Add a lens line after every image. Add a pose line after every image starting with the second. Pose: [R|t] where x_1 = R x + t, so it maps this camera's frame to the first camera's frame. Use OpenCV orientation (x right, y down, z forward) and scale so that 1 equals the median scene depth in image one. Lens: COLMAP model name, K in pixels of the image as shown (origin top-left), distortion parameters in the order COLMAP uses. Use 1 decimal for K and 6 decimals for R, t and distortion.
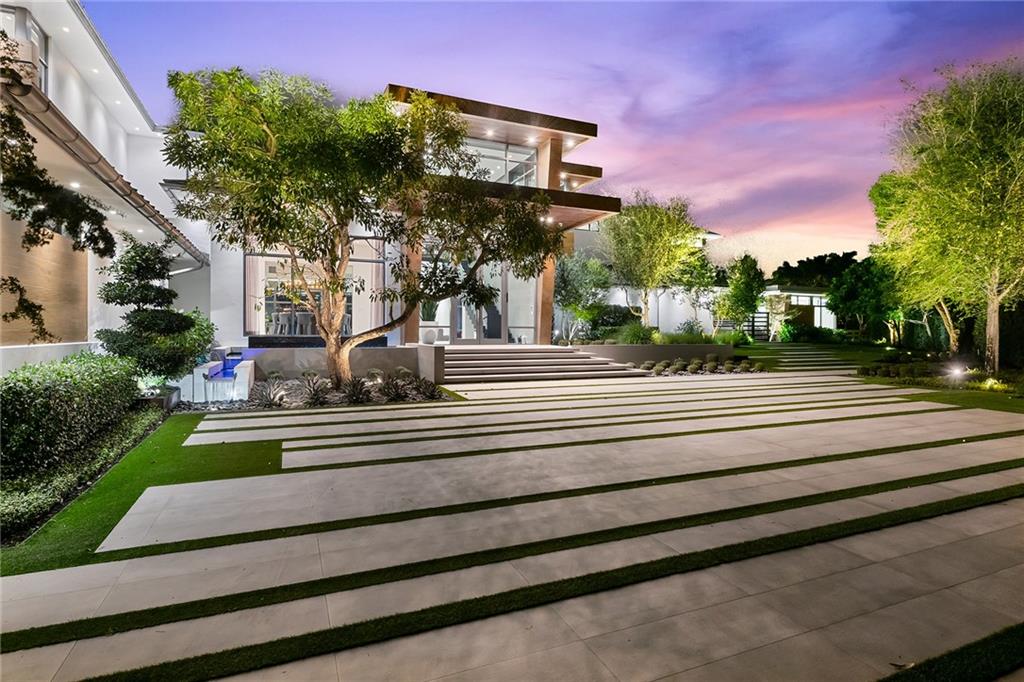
lens RADIAL K [[511.5, 0, 512.0], [0, 511.5, 341.0], [0, 0, 1]] dist [-0.000124, 0.000254]
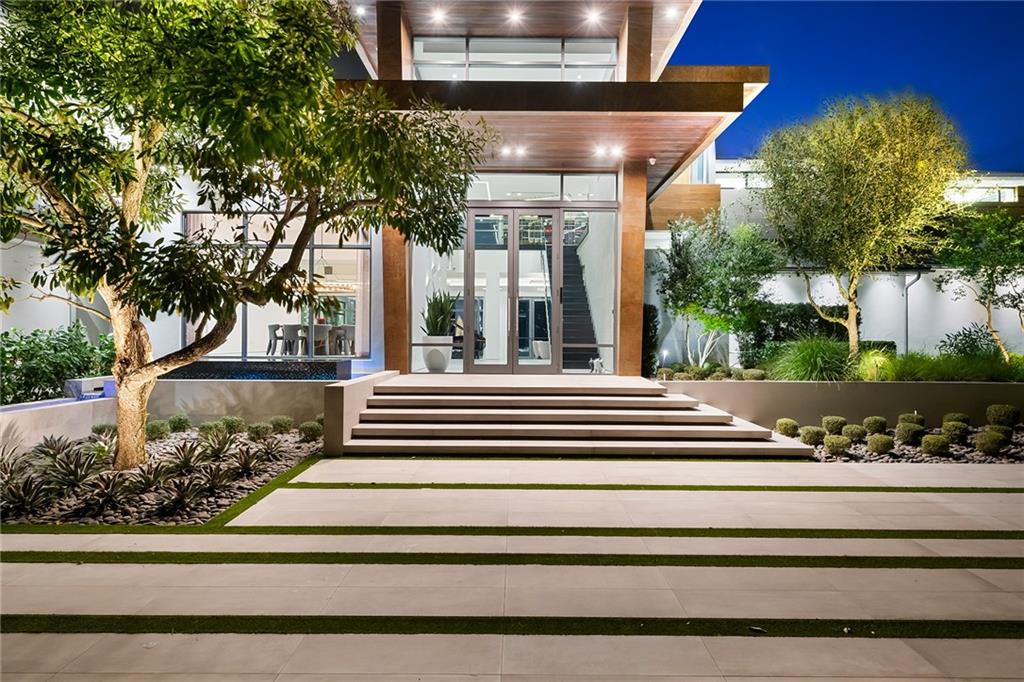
lens RADIAL K [[562.0, 0, 512.0], [0, 562.0, 341.0], [0, 0, 1]] dist [0.002732, 0.000740]
pose [[0.918701, 0.003198, -0.394942, 0.159826], [-0.008378, 0.999900, -0.011391, -0.019777], [0.394866, 0.013774, 0.918635, 0.309302]]
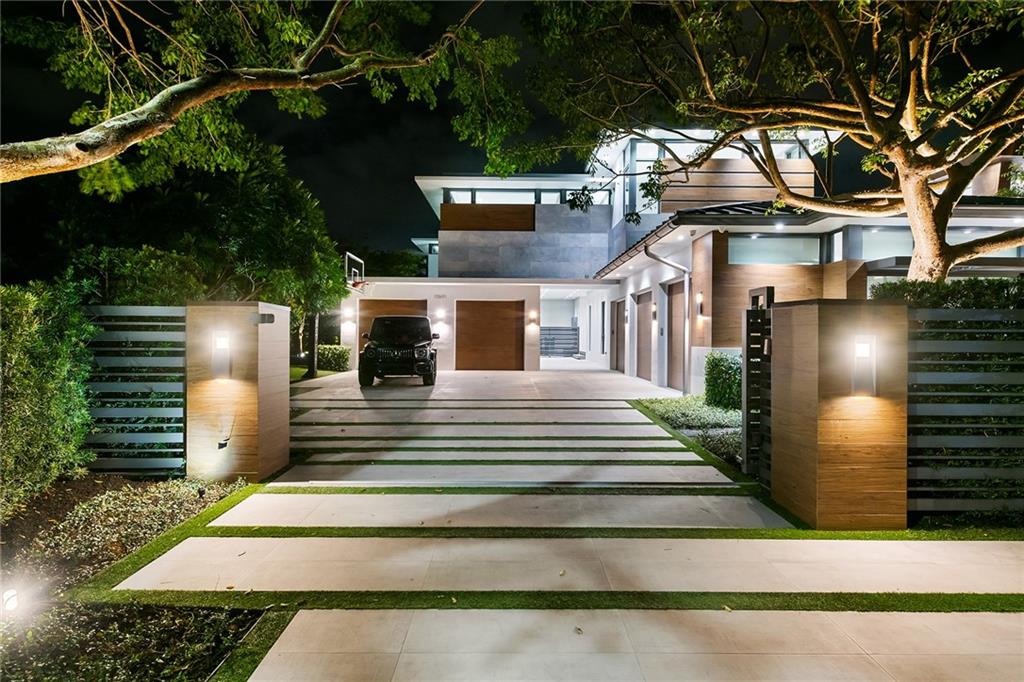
lens RADIAL K [[511.5, 0, 512.0], [0, 511.5, 341.0], [0, 0, 1]] dist [-0.000124, 0.000254]
pose [[0.923482, 0.002911, -0.383632, -0.976787], [-0.008502, 0.999881, -0.012879, 0.000038], [0.383549, 0.015155, 0.923396, -0.147046]]
